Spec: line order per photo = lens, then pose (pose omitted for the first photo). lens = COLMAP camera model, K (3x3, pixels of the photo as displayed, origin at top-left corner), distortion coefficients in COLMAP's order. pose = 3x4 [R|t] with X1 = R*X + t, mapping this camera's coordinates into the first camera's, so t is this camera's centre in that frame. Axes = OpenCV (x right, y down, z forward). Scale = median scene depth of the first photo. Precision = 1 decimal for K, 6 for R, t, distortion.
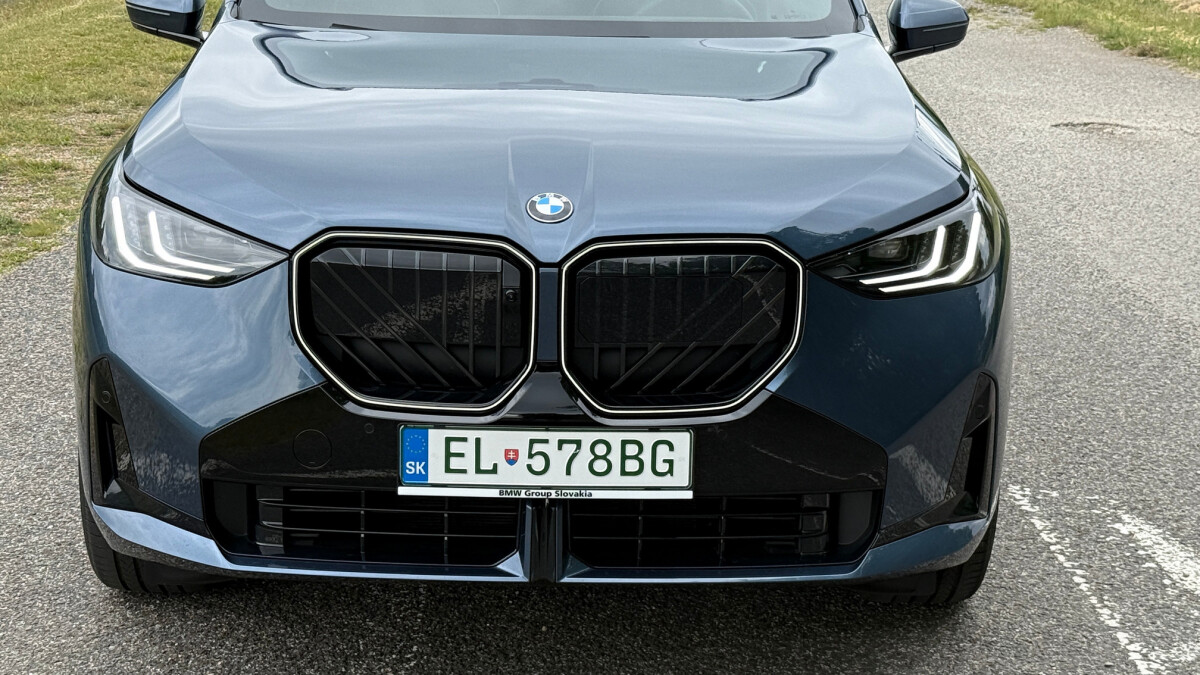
lens RADIAL K [[2199.0, 0, 600.0], [0, 2199.0, 337.5], [0, 0, 1]] dist [0.190083, -0.013140]
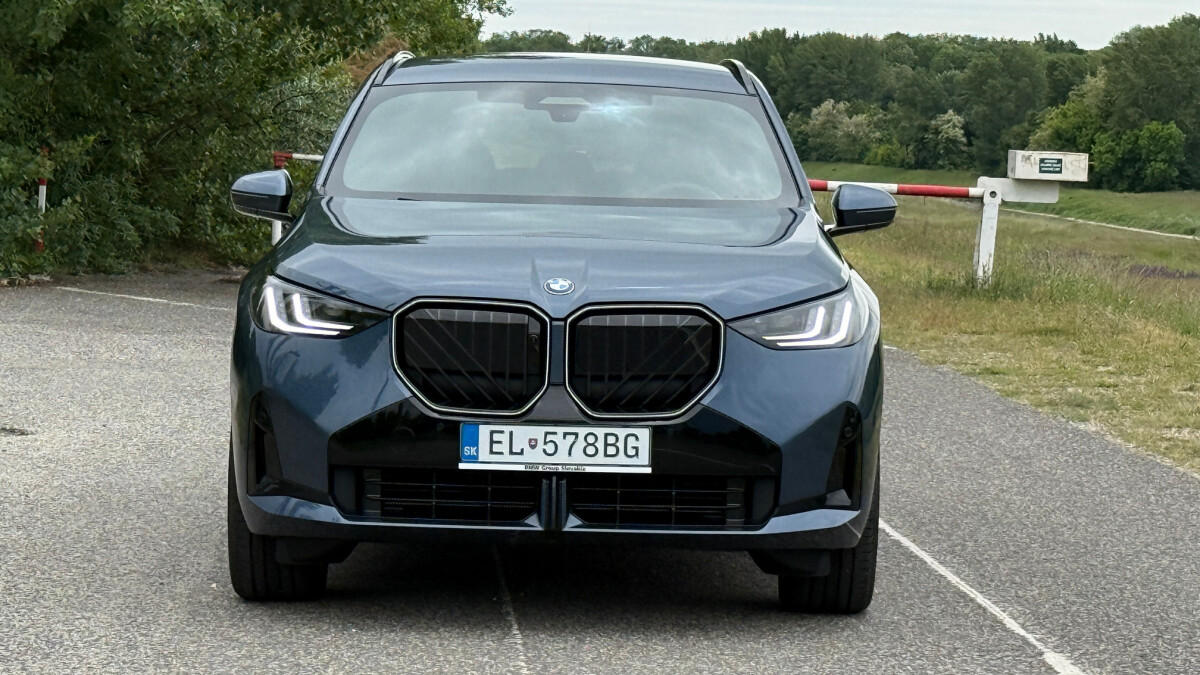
lens RADIAL K [[4013.2, 0, 600.0], [0, 4013.2, 337.5], [0, 0, 1]] dist [0.173092, 0.461253]
pose [[0.999841, 0.004023, -0.017375, 0.054858], [-0.006910, 0.985521, -0.169411, 0.454274], [0.016442, 0.169504, 0.985392, -1.767696]]
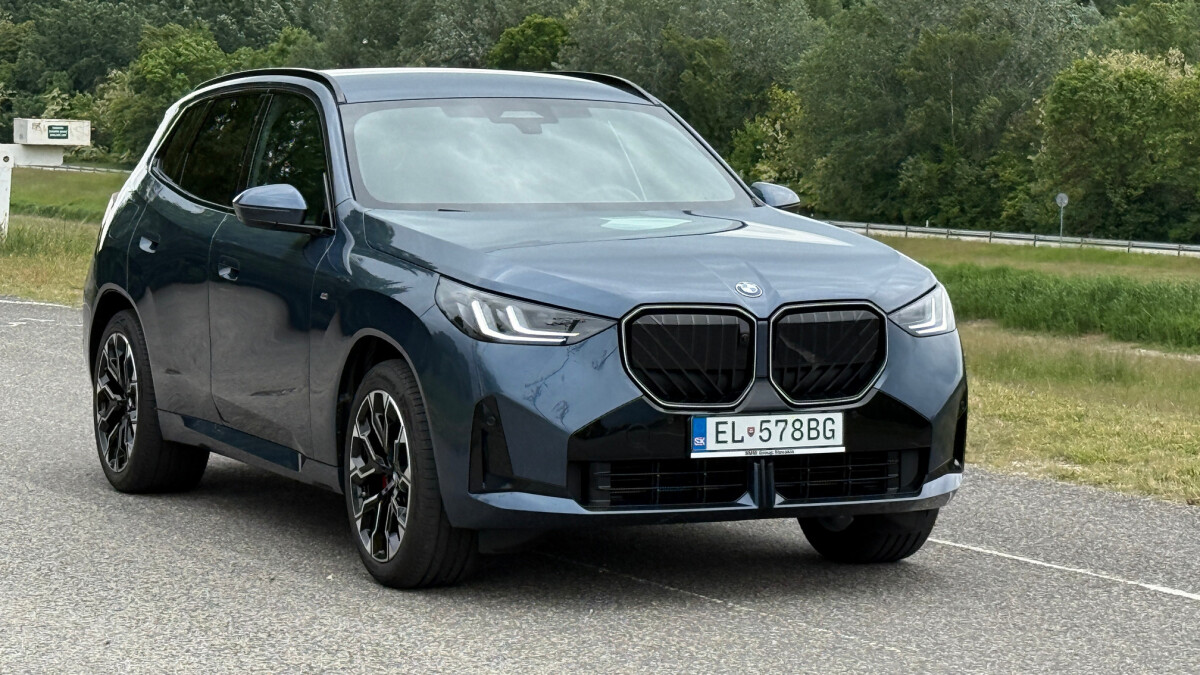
lens RADIAL K [[3610.5, 0, 600.0], [0, 3610.5, 337.5], [0, 0, 1]] dist [-0.027541, 0.404987]
pose [[0.920726, -0.041428, 0.388004, -1.232337], [0.098454, 0.986841, -0.128262, 0.329778], [-0.377585, 0.156295, 0.912689, -1.527405]]
